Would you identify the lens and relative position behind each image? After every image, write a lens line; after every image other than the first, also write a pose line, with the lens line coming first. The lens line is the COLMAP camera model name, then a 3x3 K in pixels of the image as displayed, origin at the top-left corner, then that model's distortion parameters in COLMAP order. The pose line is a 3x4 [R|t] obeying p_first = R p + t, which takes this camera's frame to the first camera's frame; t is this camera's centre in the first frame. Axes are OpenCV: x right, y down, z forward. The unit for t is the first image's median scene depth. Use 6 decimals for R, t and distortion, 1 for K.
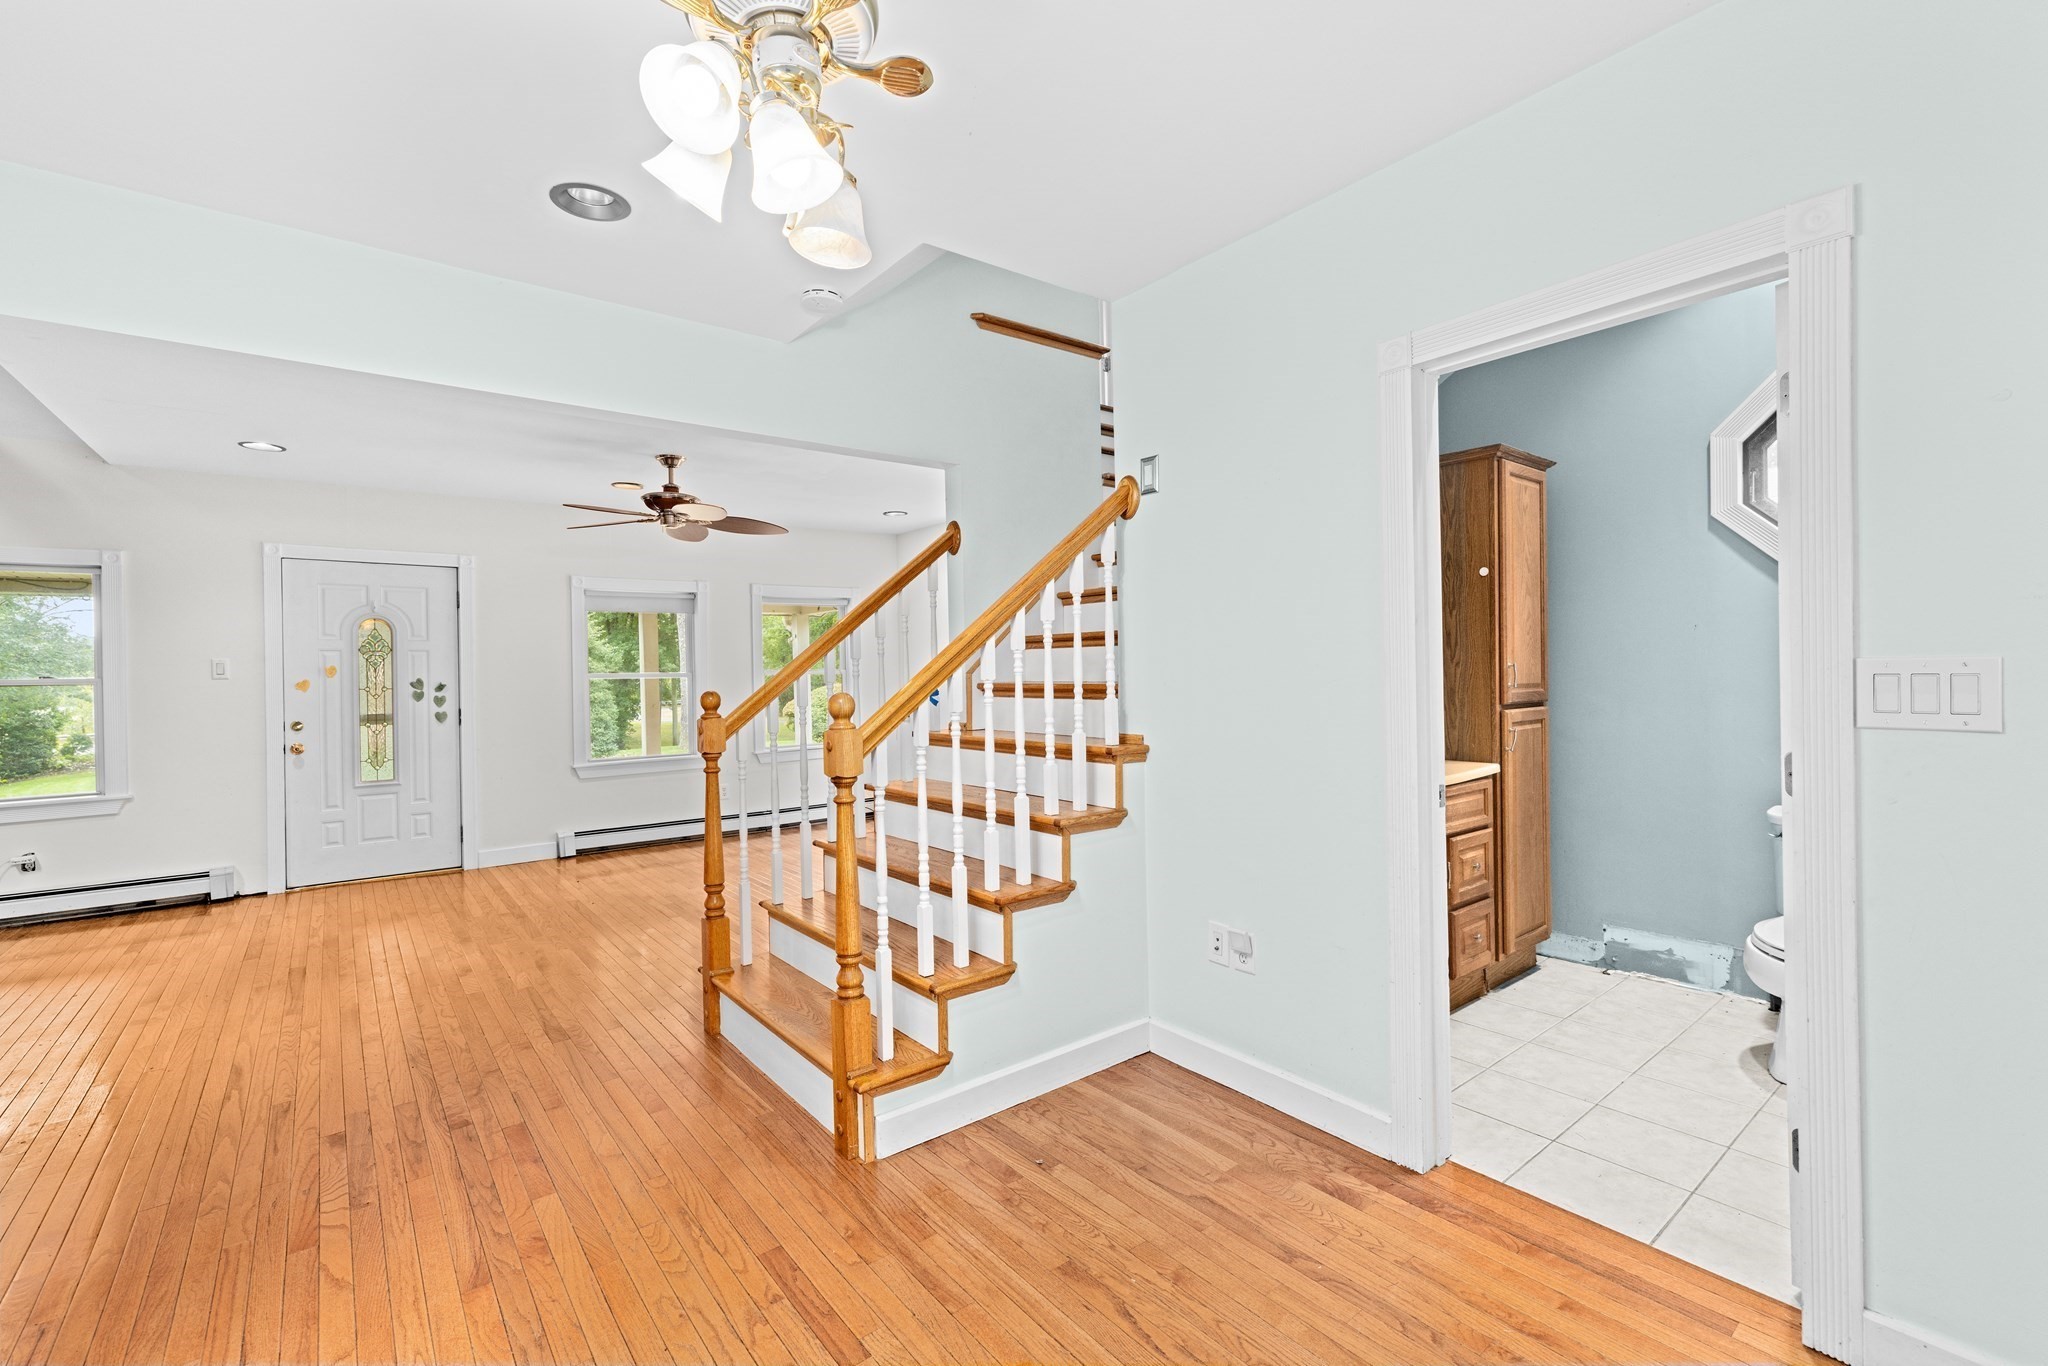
lens RADIAL K [[883.1, 0, 1024.0], [0, 883.1, 683.0], [0, 0, 1]] dist [-0.000295, 0.004969]
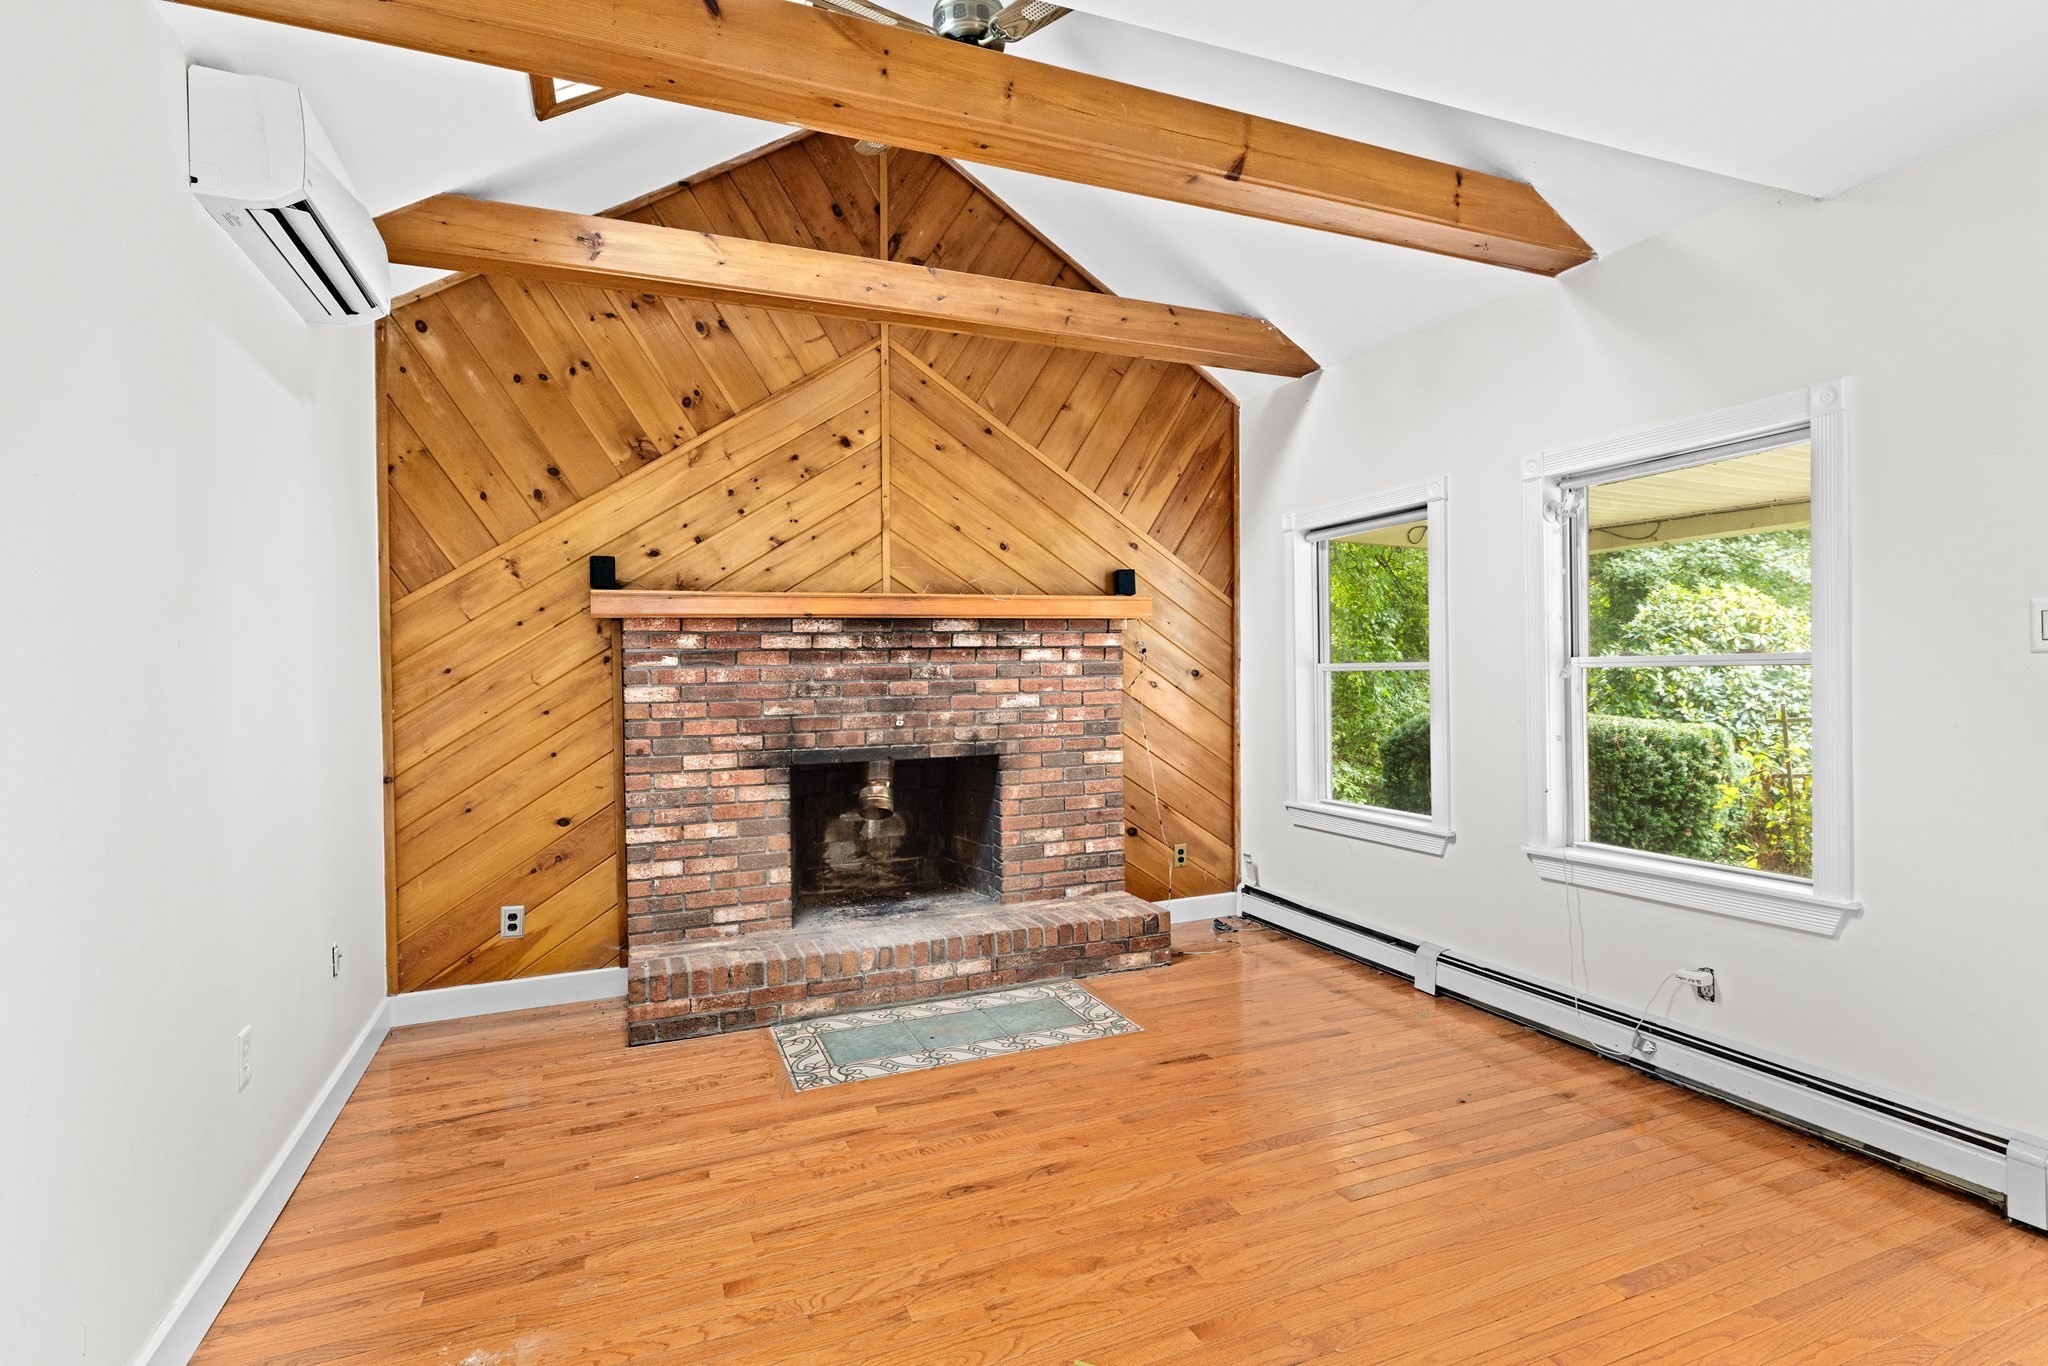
lens RADIAL K [[982.4, 0, 1024.0], [0, 982.4, 683.0], [0, 0, 1]] dist [-0.001162, 0.000588]
pose [[-0.276828, 0.028253, -0.960504, -0.440079], [0.012697, 0.999588, 0.025743, -0.008540], [0.960836, -0.005069, -0.277072, 0.804430]]
